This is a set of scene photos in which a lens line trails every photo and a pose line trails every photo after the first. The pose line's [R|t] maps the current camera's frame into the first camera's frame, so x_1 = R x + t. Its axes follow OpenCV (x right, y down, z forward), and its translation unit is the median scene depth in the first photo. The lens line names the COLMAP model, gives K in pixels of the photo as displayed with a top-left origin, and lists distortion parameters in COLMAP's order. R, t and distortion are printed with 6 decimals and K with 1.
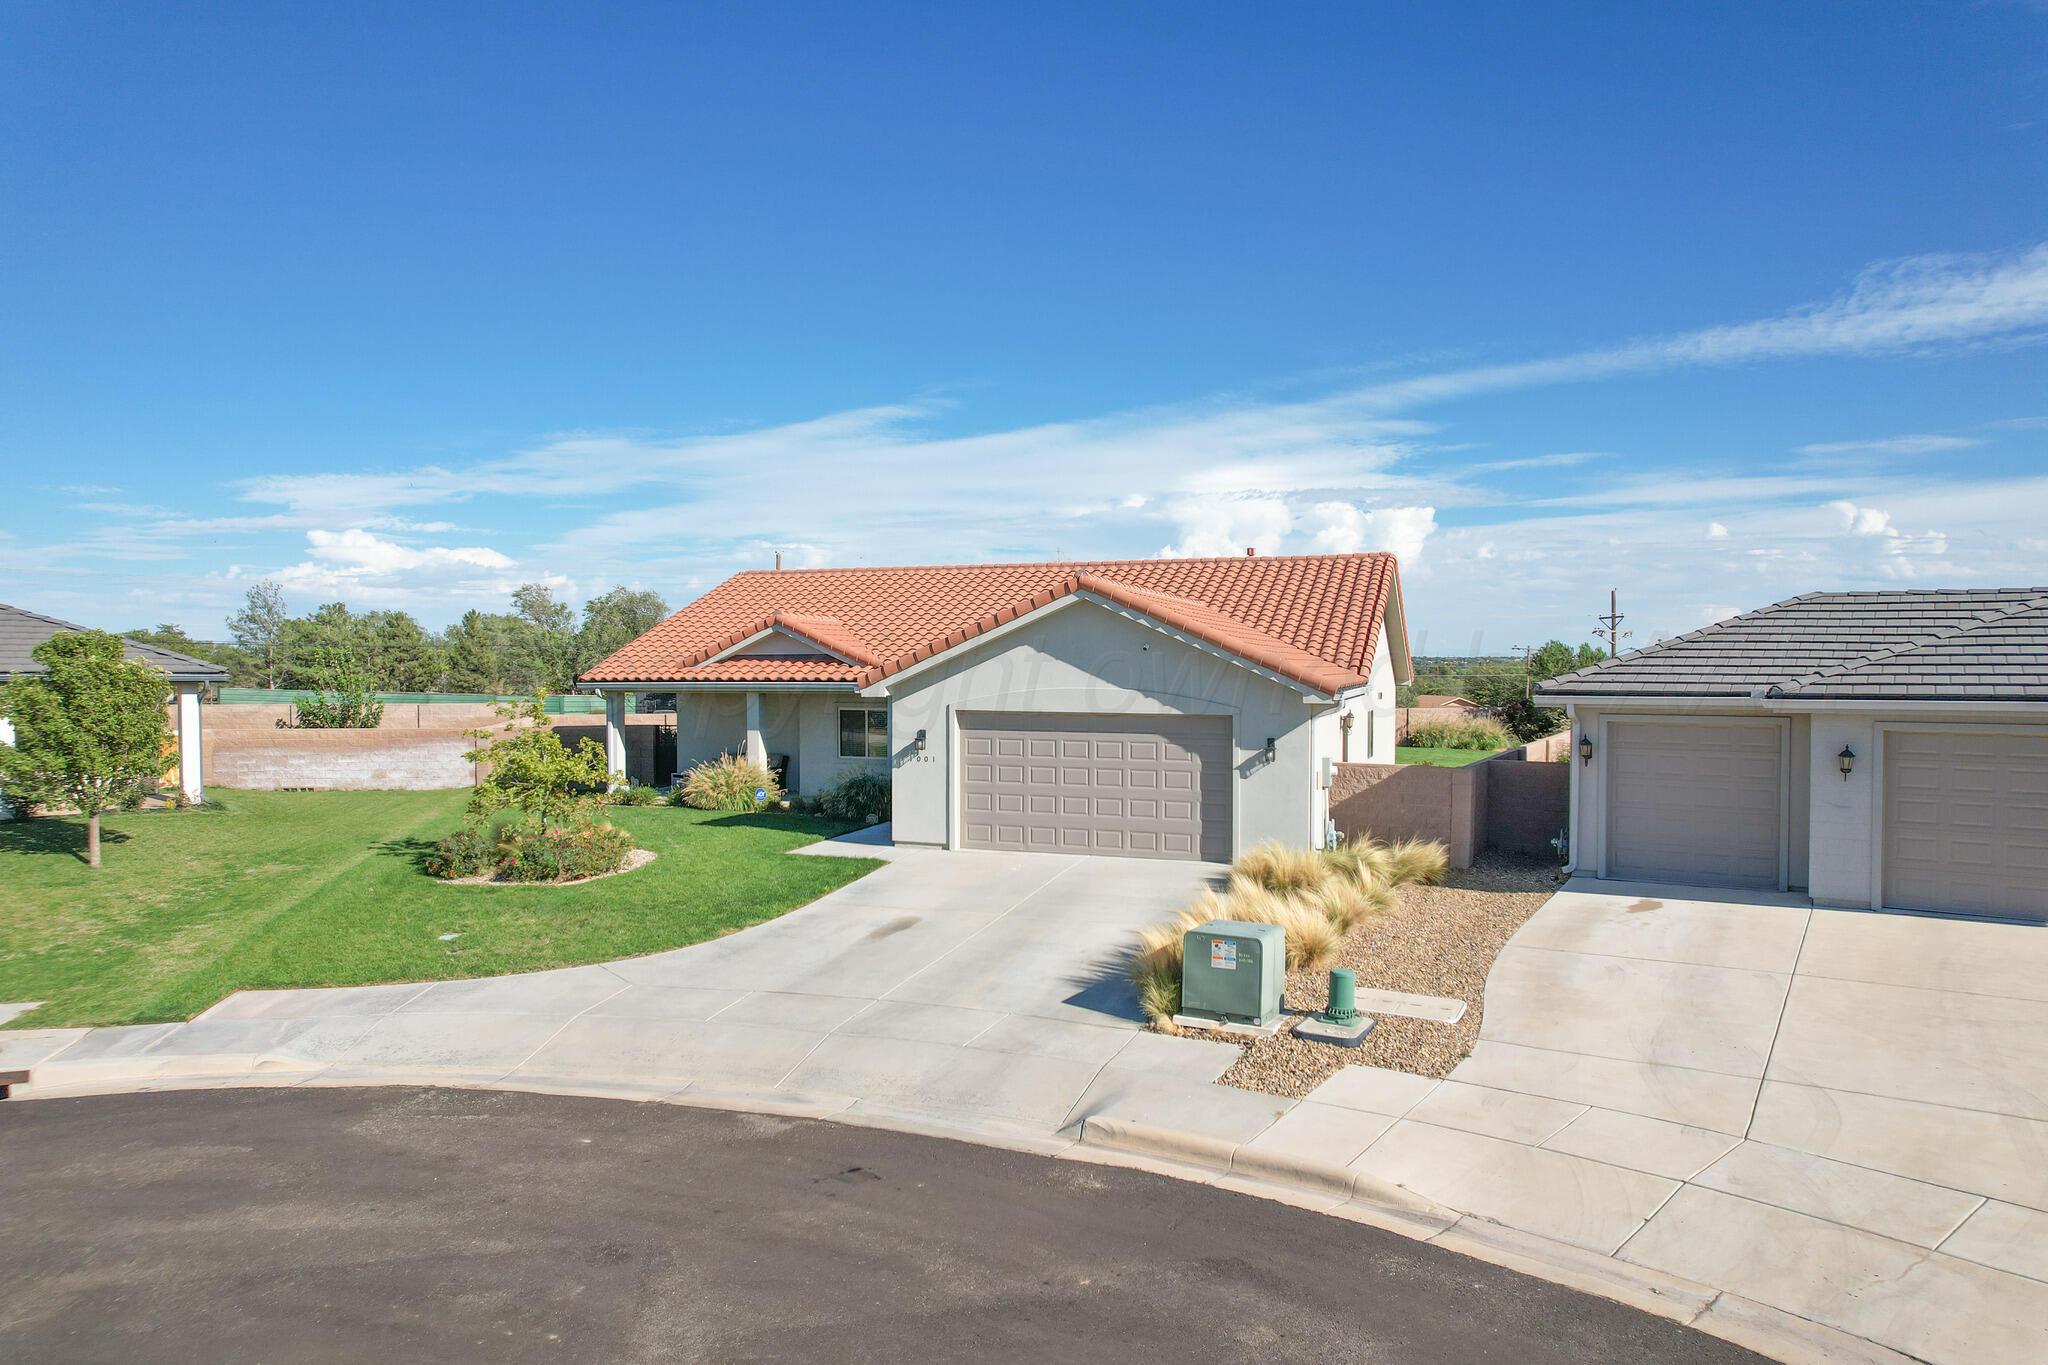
lens RADIAL K [[1338.5, 0, 1030.0], [0, 1338.5, 685.7], [0, 0, 1]] dist [-0.092148, 0.085026]
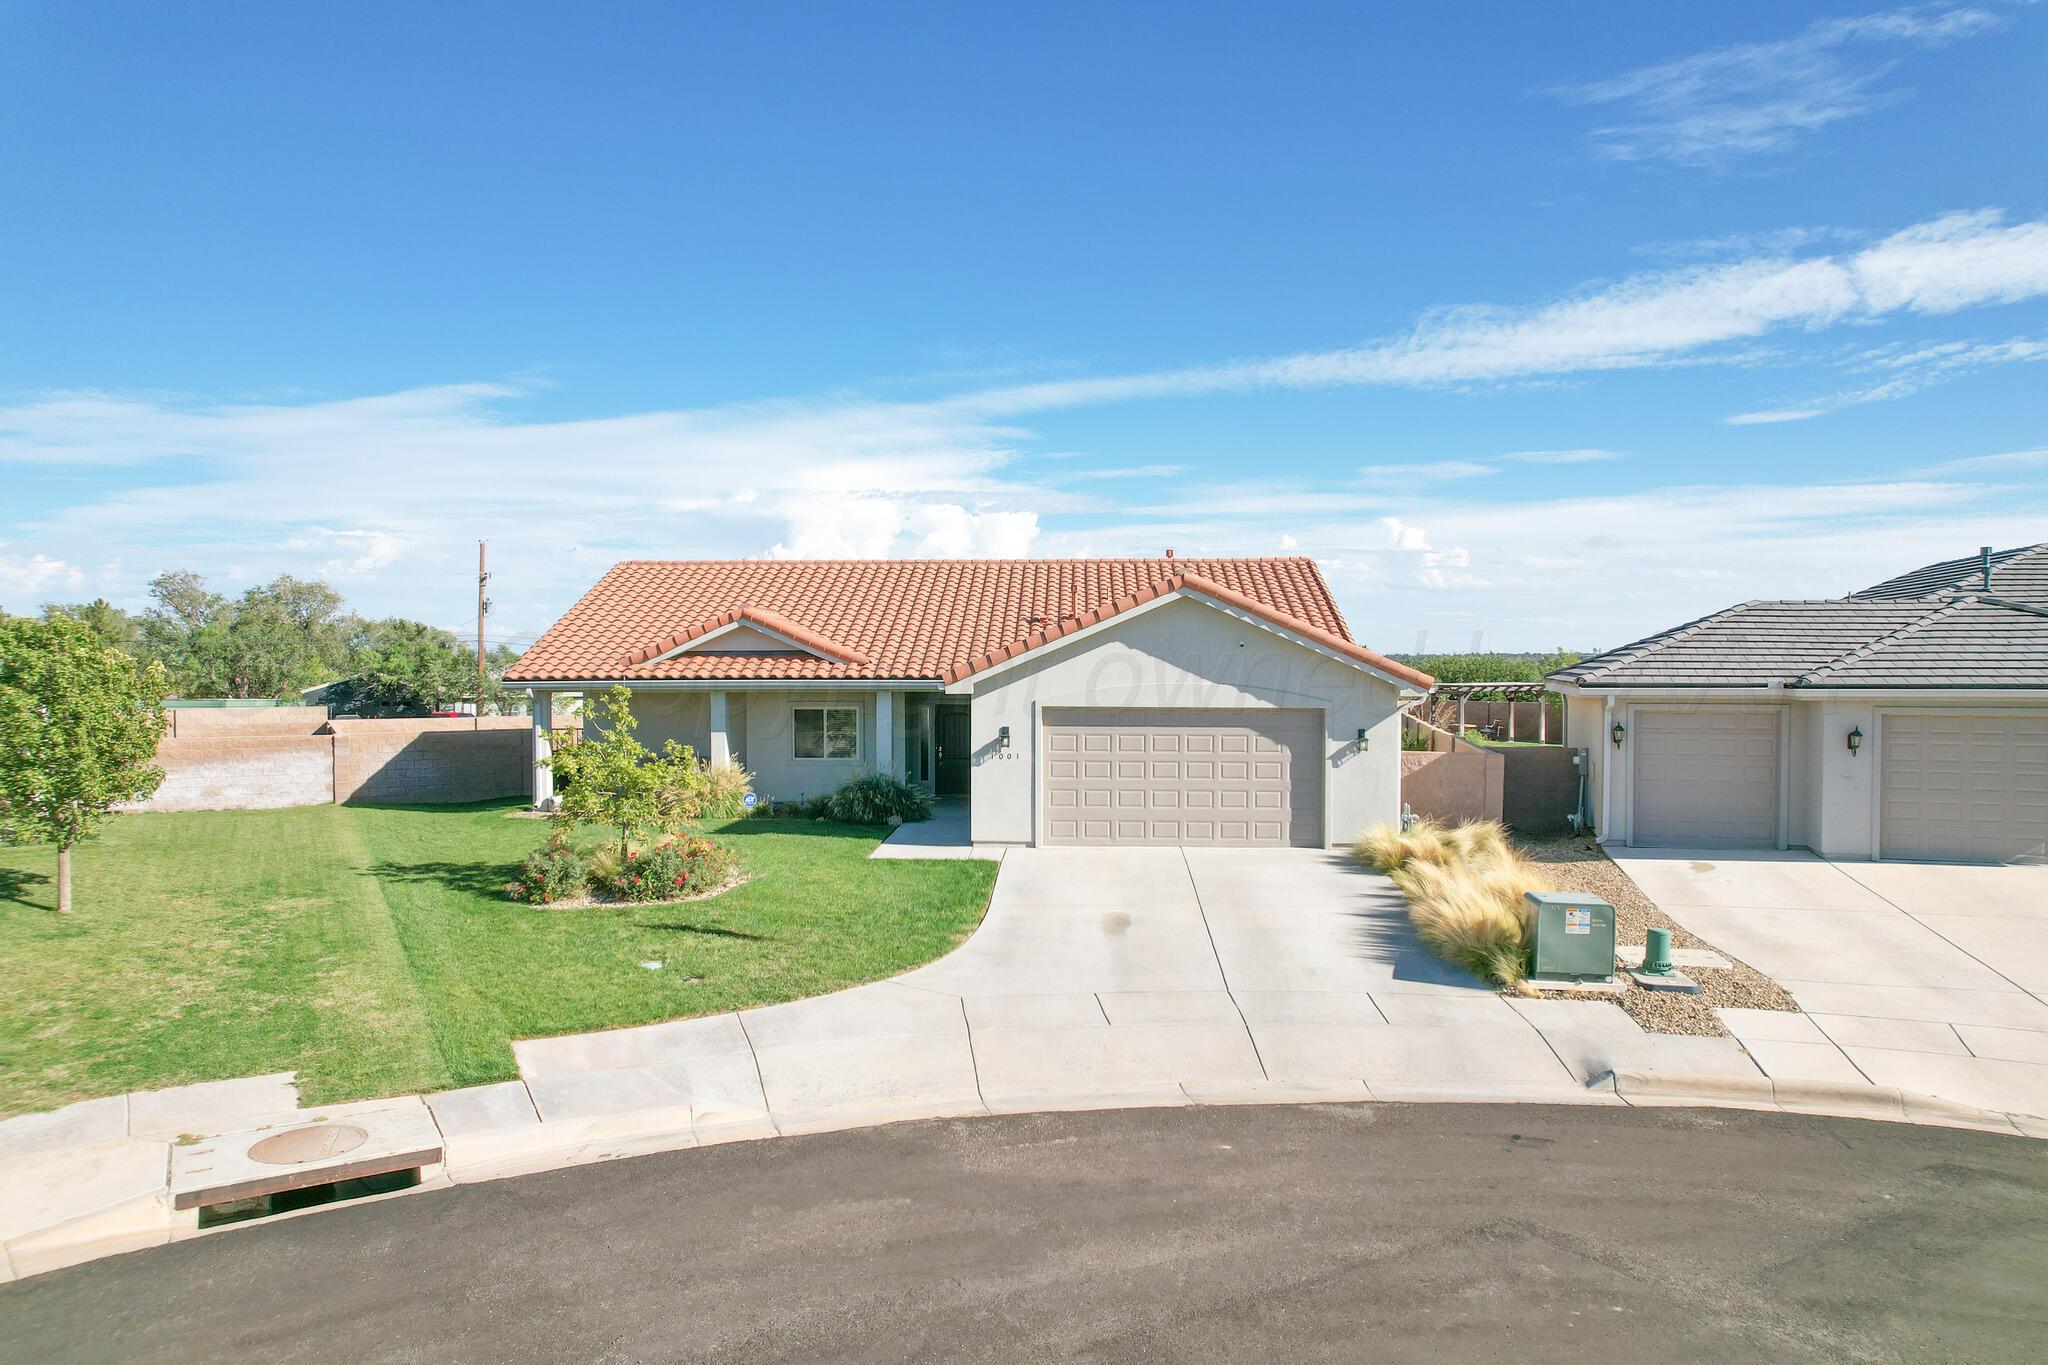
lens RADIAL K [[1346.7, 0, 1029.8], [0, 1346.7, 690.1], [0, 0, 1]] dist [-0.070761, 0.047486]
pose [[0.953648, -0.006229, 0.300859, -0.365186], [0.005140, 0.999977, 0.004410, 0.001835], [-0.300880, -0.002659, 0.953658, 0.050222]]
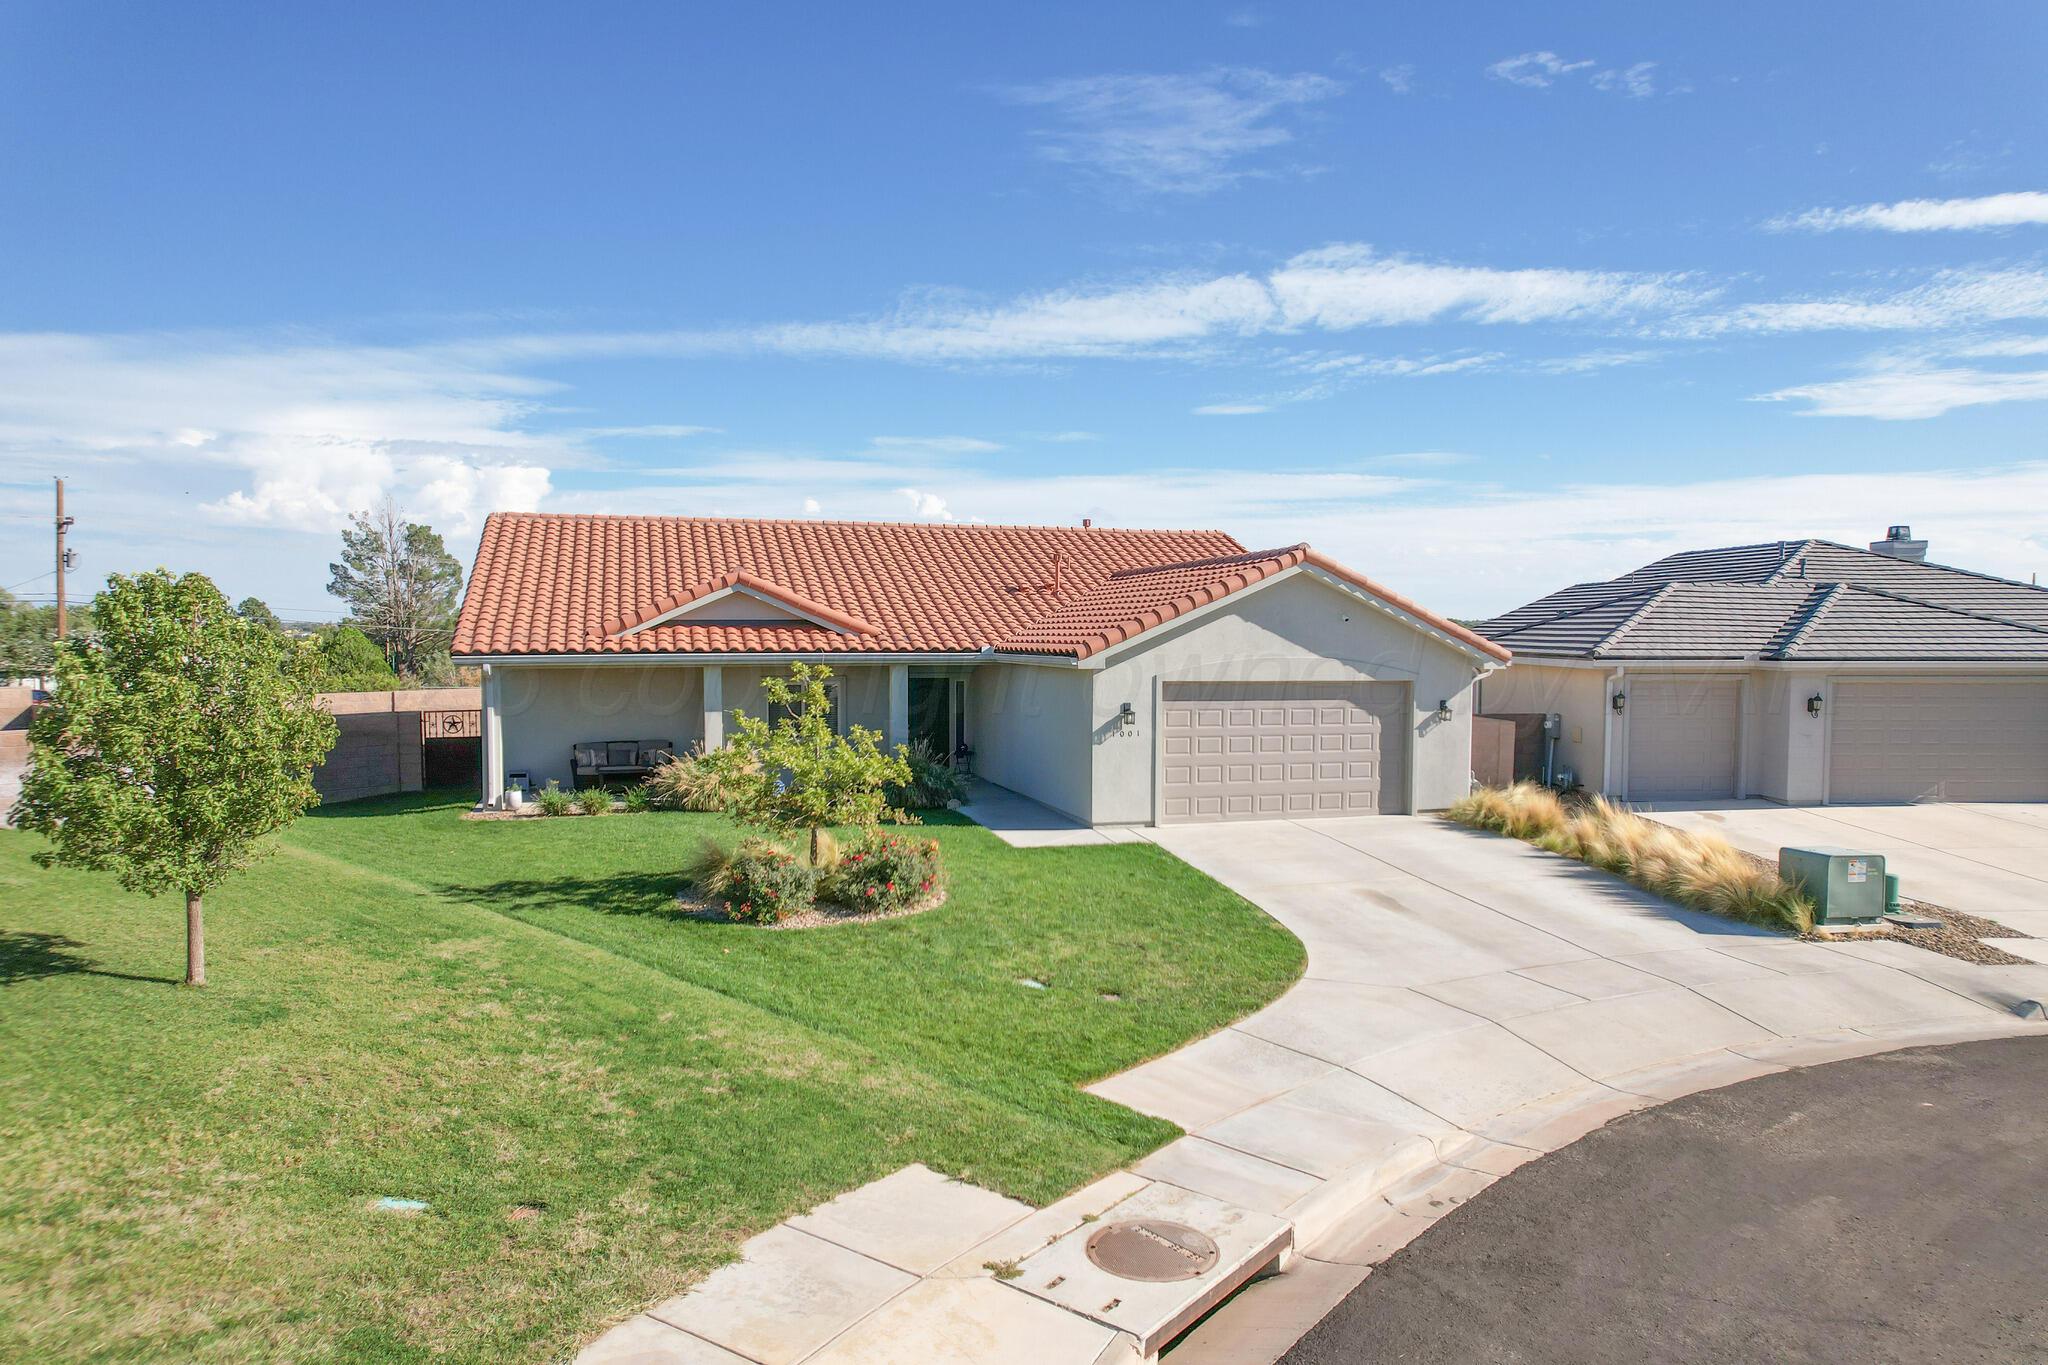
lens RADIAL K [[1338.5, 0, 1030.0], [0, 1338.5, 685.7], [0, 0, 1]] dist [-0.092148, 0.085026]
pose [[0.794638, -0.022030, 0.606683, -0.714026], [0.005743, 0.999569, 0.028773, -0.006610], [-0.607056, -0.019380, 0.794423, 0.295696]]
